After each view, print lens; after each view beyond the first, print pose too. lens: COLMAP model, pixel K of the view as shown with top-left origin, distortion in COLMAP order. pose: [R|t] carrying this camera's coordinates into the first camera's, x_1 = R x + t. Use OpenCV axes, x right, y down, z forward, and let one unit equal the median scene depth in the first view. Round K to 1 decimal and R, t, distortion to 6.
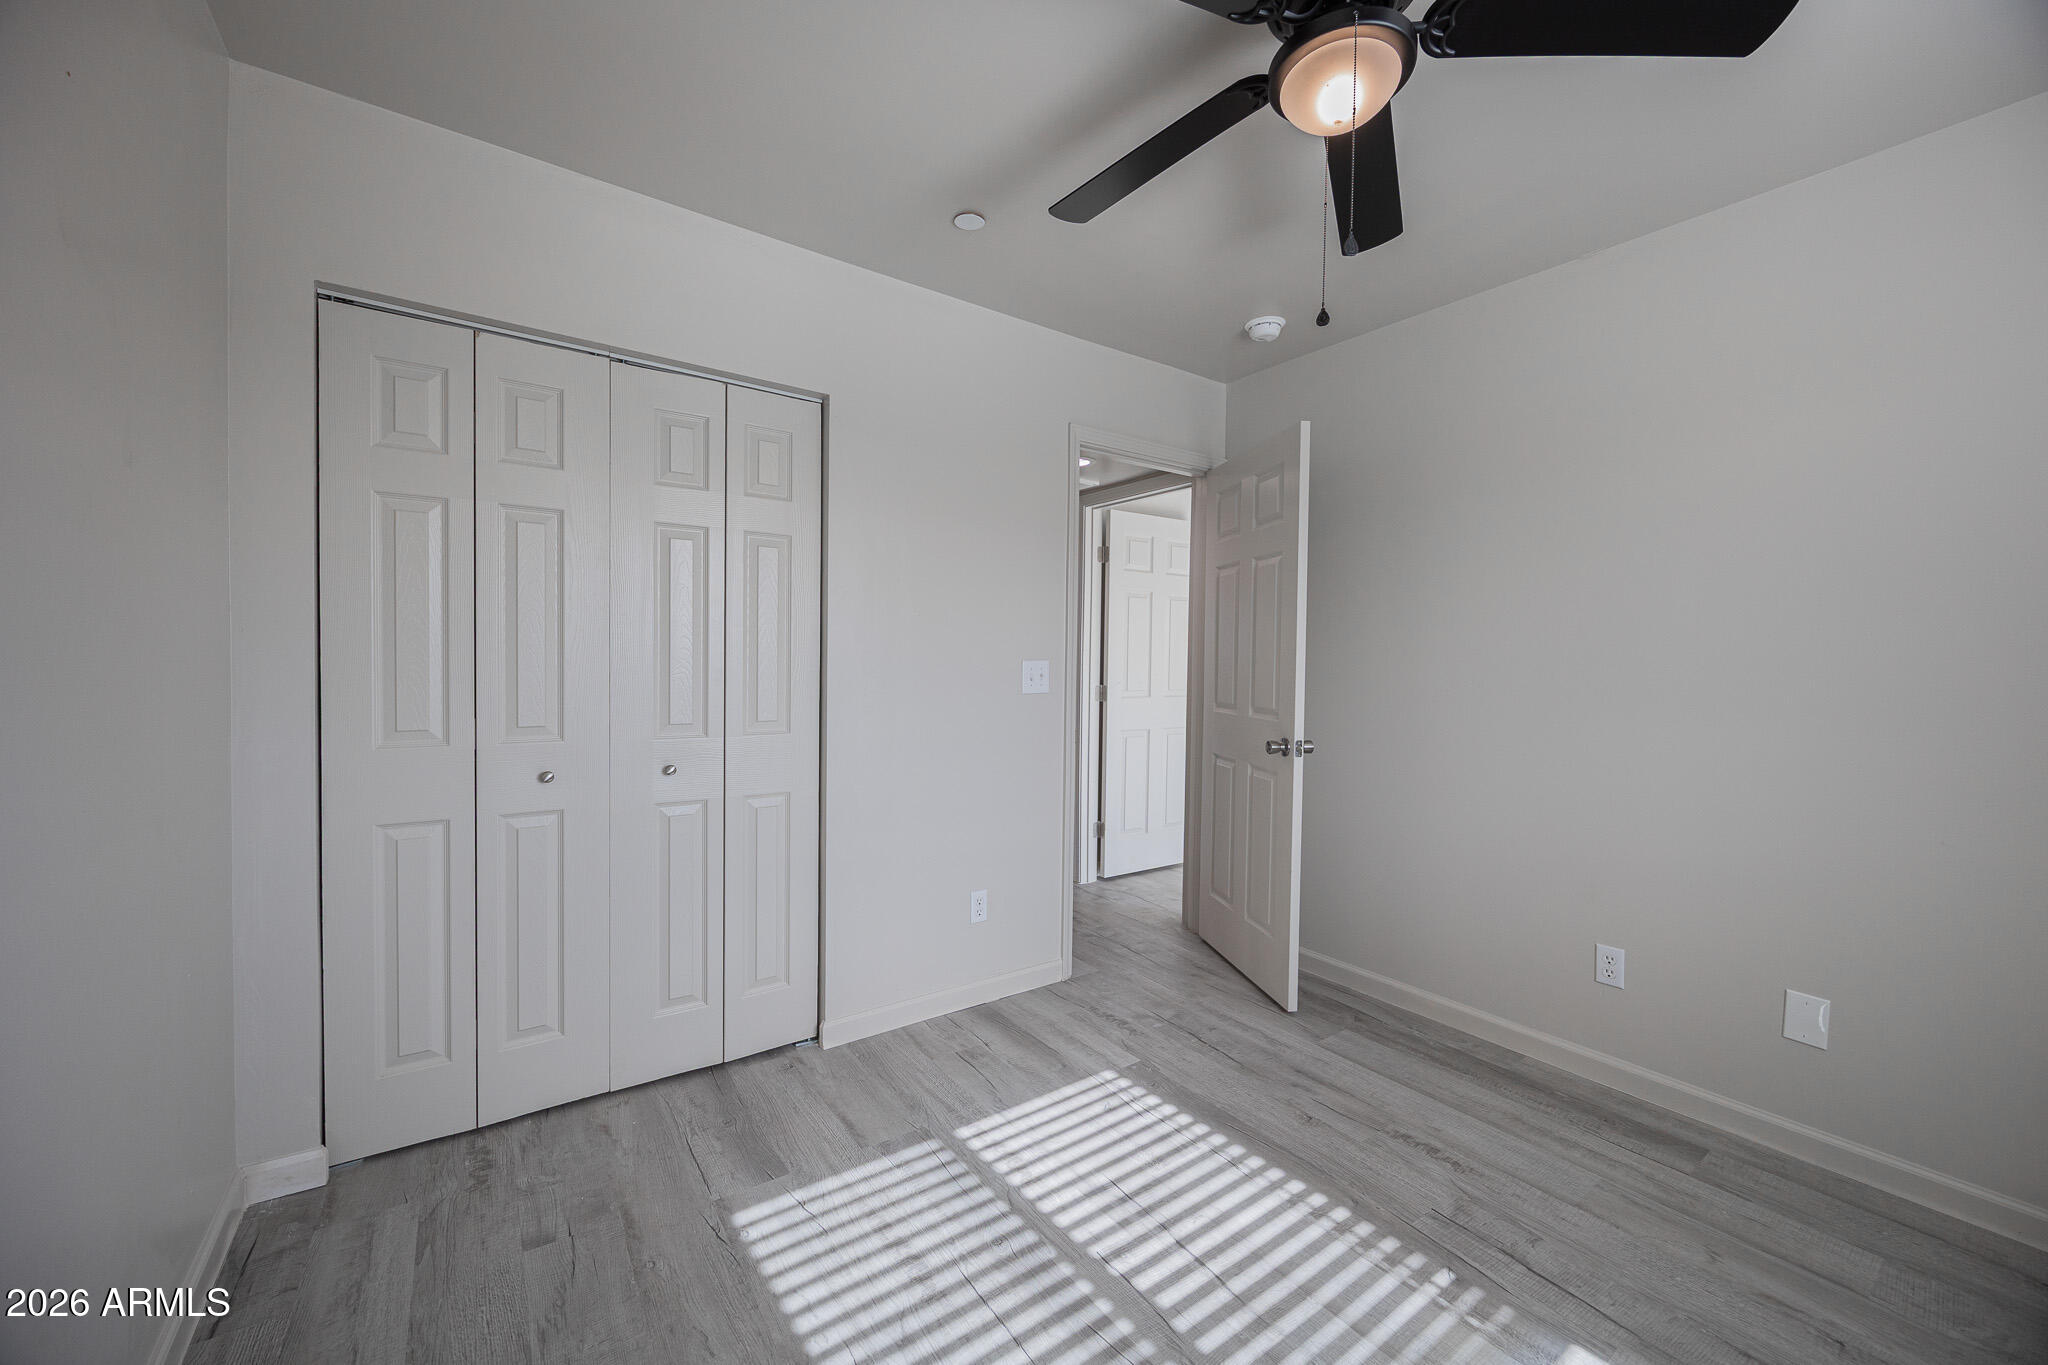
lens RADIAL K [[805.0, 0, 1026.1], [0, 805.0, 682.3], [0, 0, 1]] dist [-0.000556, 0.000490]
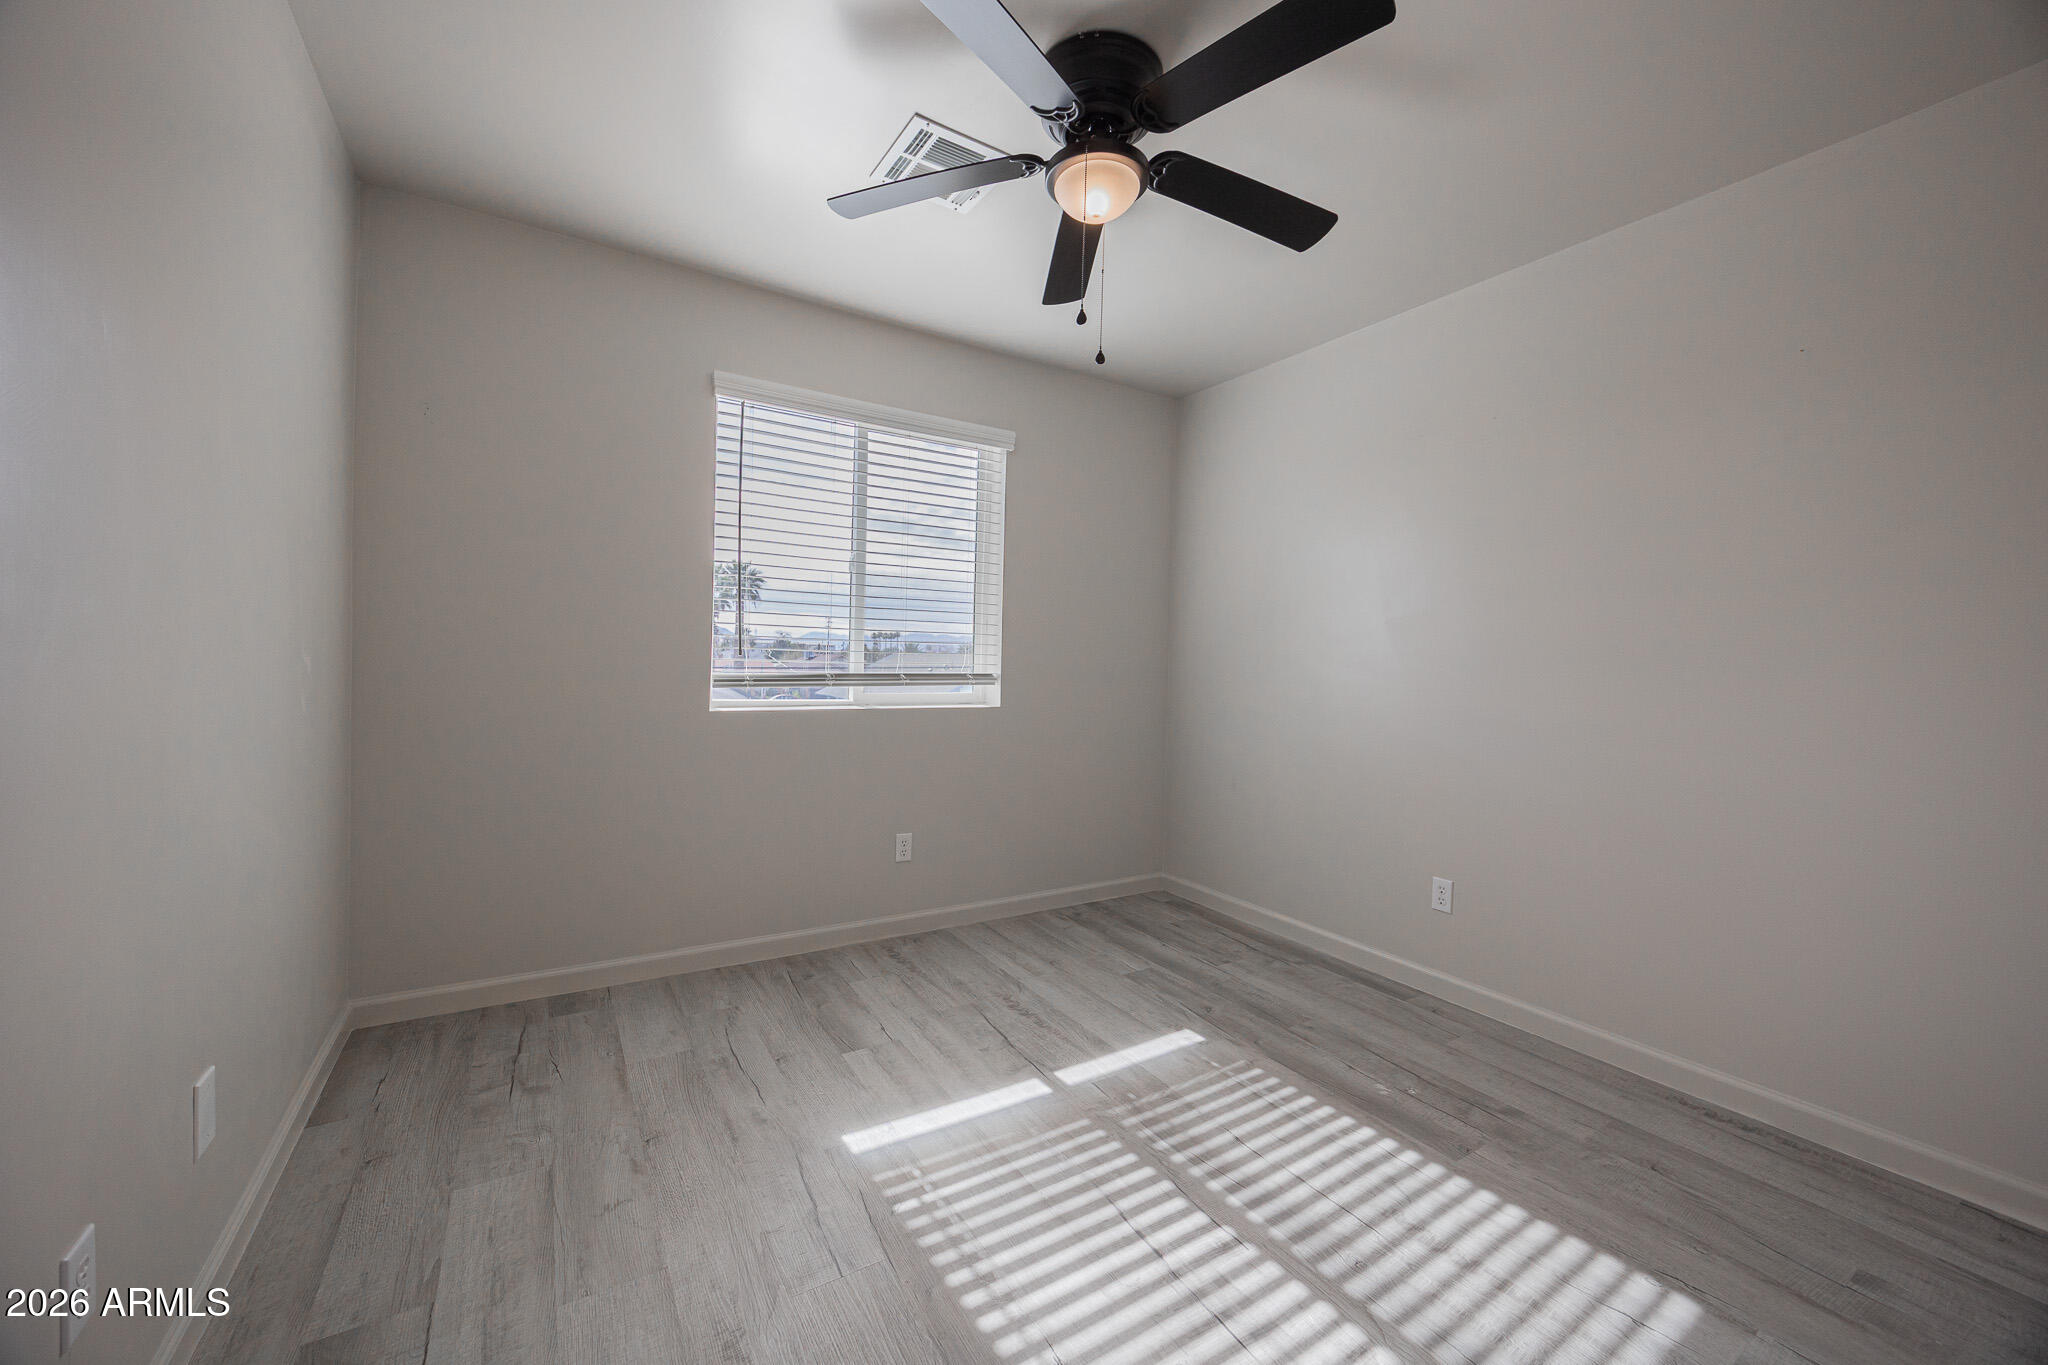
lens RADIAL K [[805.0, 0, 1029.7], [0, 805.0, 674.5], [0, 0, 1]] dist [-0.000556, 0.000490]
pose [[-0.997812, -0.039698, 0.052870, 0.325176], [-0.037414, 0.998352, 0.043505, 0.004154], [-0.054510, 0.041432, -0.997653, 1.955196]]
